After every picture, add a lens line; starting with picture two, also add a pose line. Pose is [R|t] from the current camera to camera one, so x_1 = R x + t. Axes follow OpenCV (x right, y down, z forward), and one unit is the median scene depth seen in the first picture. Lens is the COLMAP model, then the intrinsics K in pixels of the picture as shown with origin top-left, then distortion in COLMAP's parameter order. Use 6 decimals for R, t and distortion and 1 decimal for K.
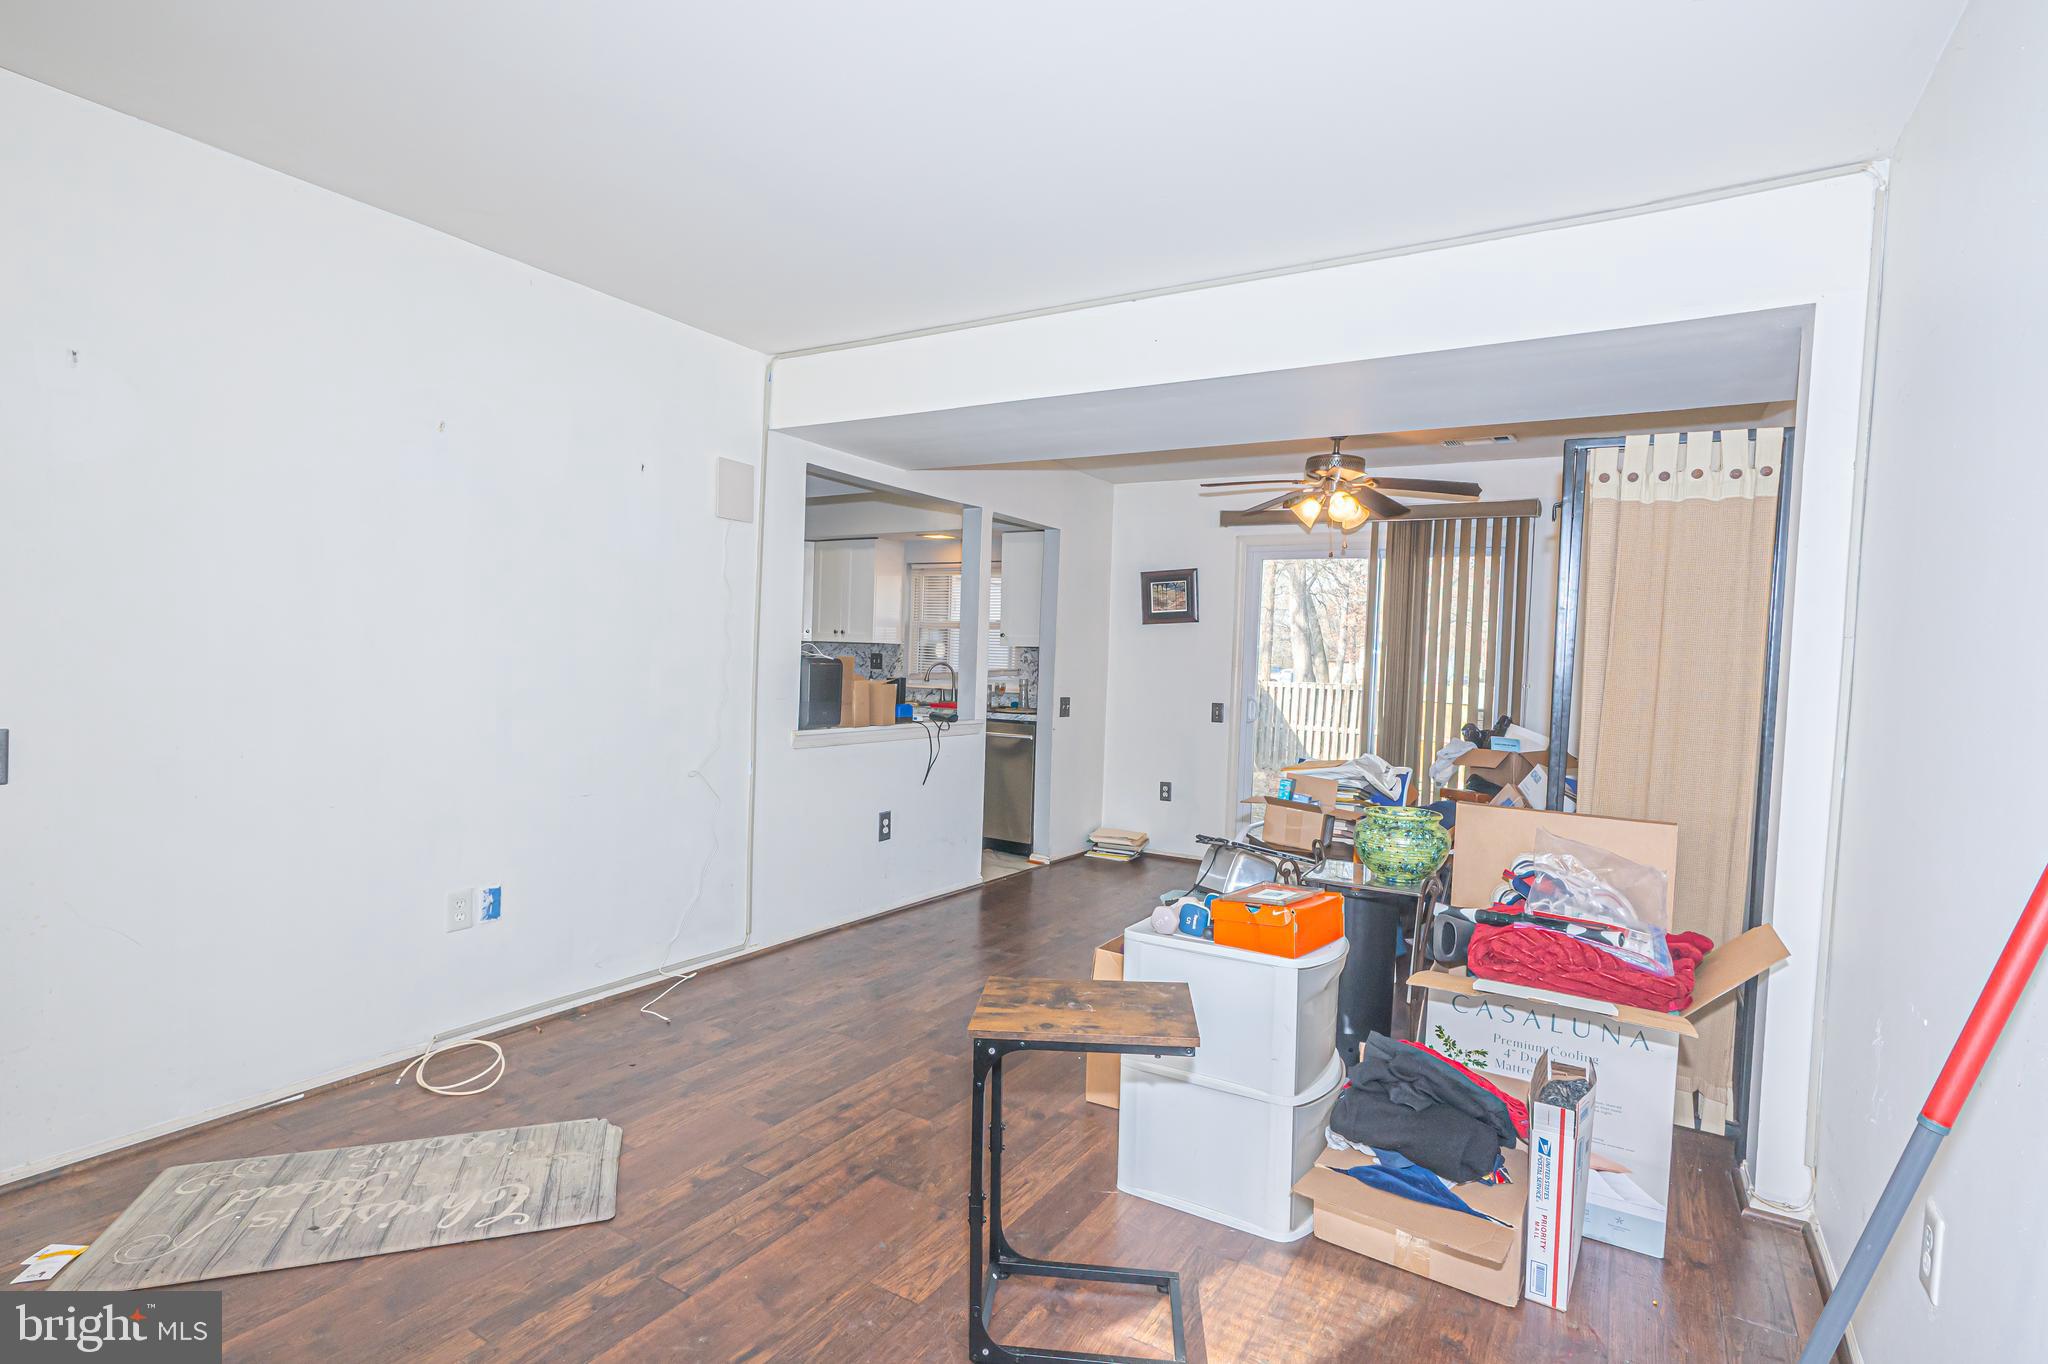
lens RADIAL K [[1054.9, 0, 1051.8], [0, 1054.9, 693.6], [0, 0, 1]] dist [-0.015963, 0.001262]
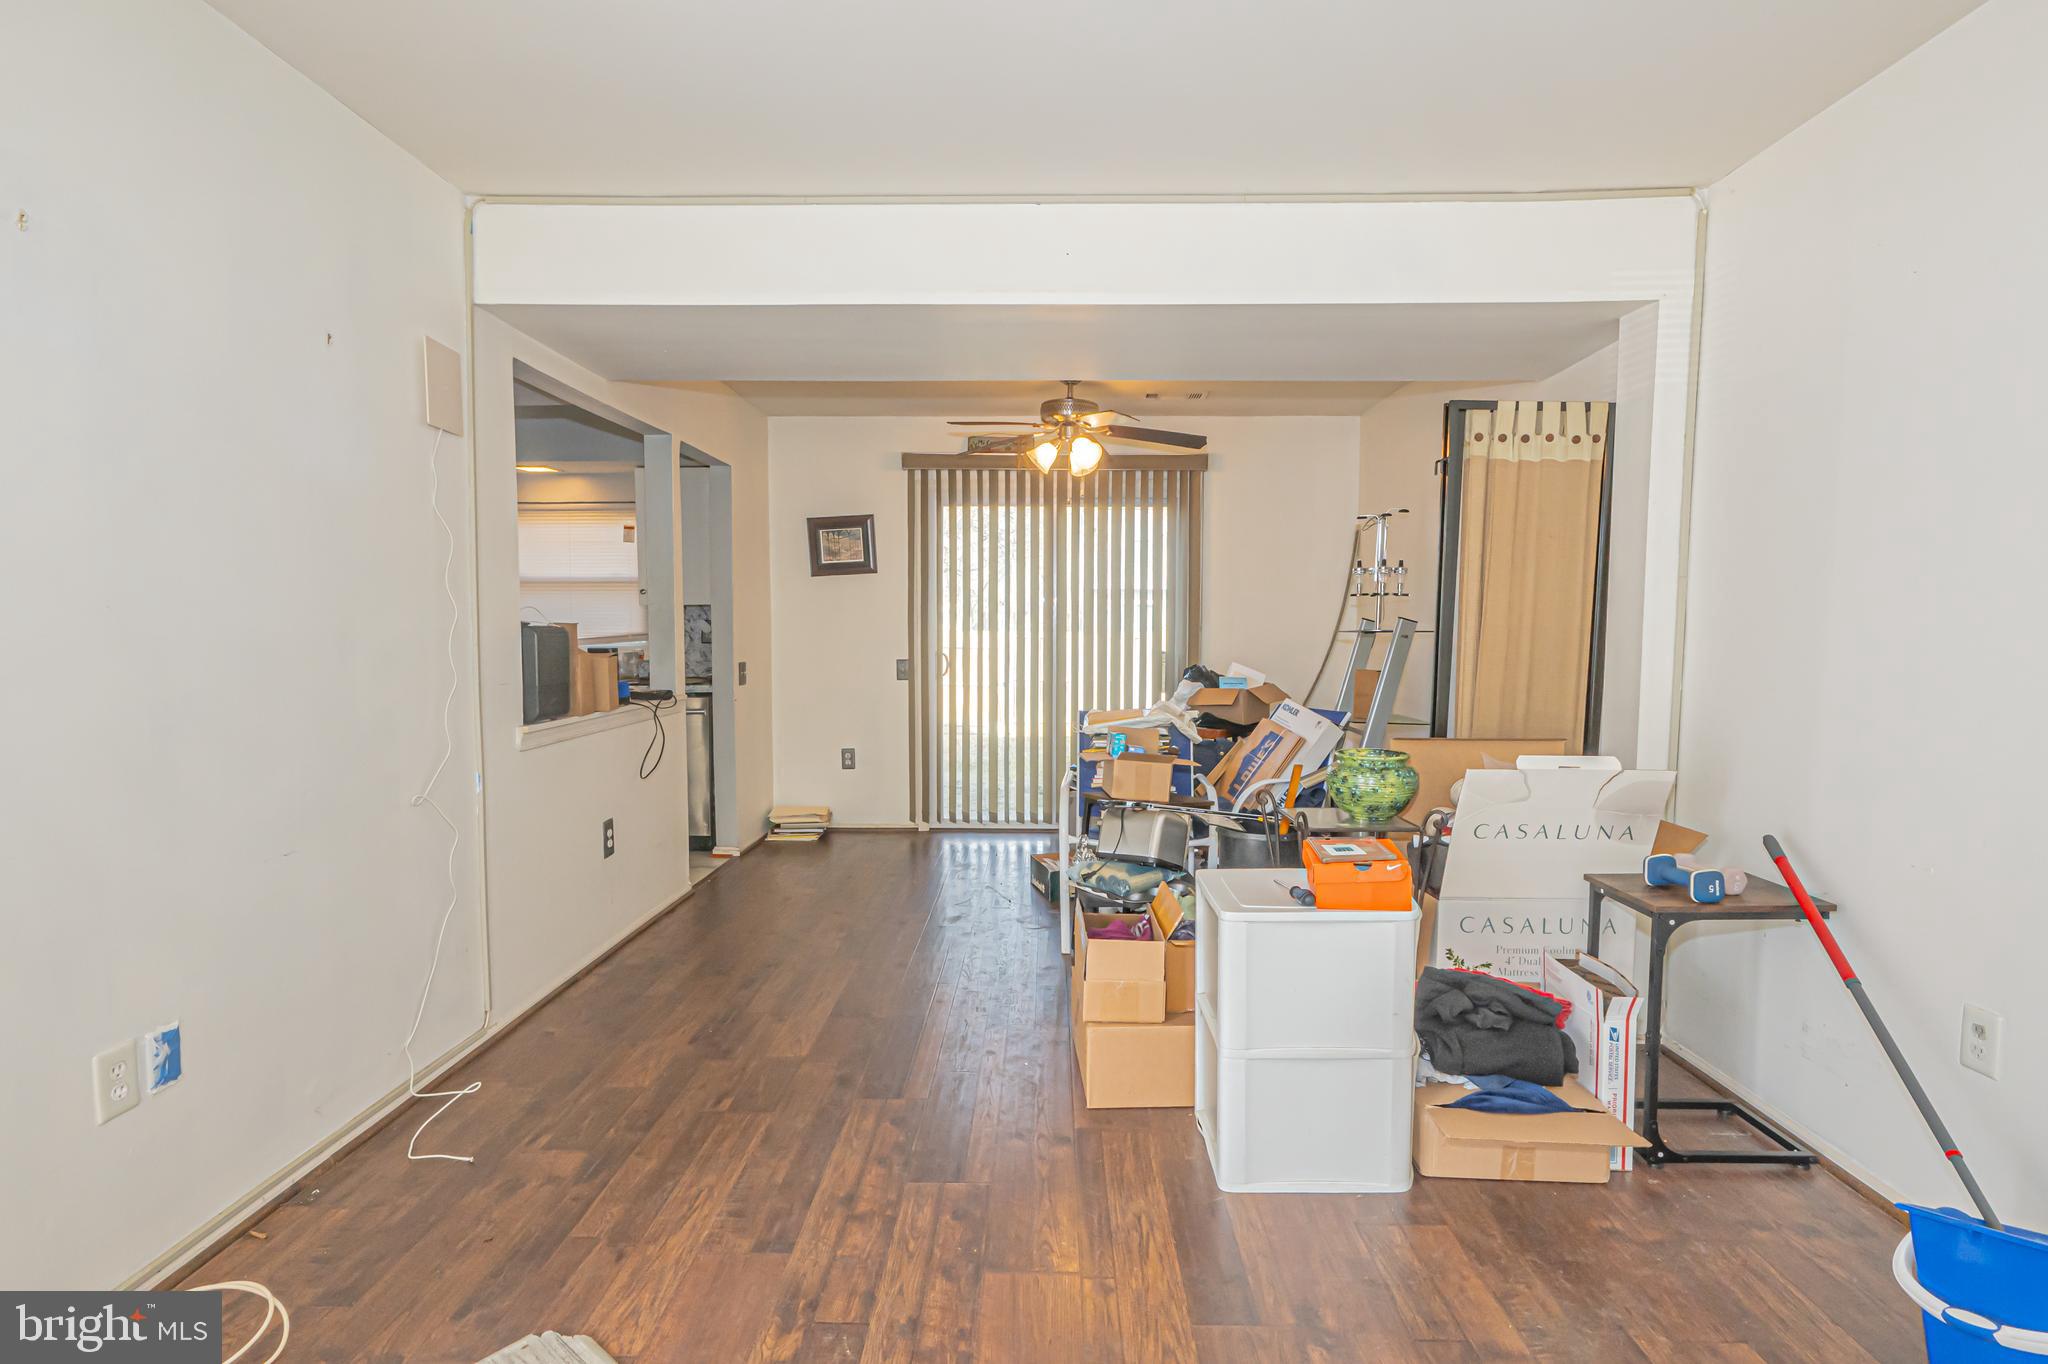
lens RADIAL K [[1054.9, 0, 1051.8], [0, 1054.9, 693.6], [0, 0, 1]] dist [-0.015963, 0.001262]
pose [[0.853794, -0.069919, 0.515895, -0.288021], [0.046183, 0.997206, 0.058719, -0.012941], [-0.518559, -0.026308, 0.854637, 0.173212]]
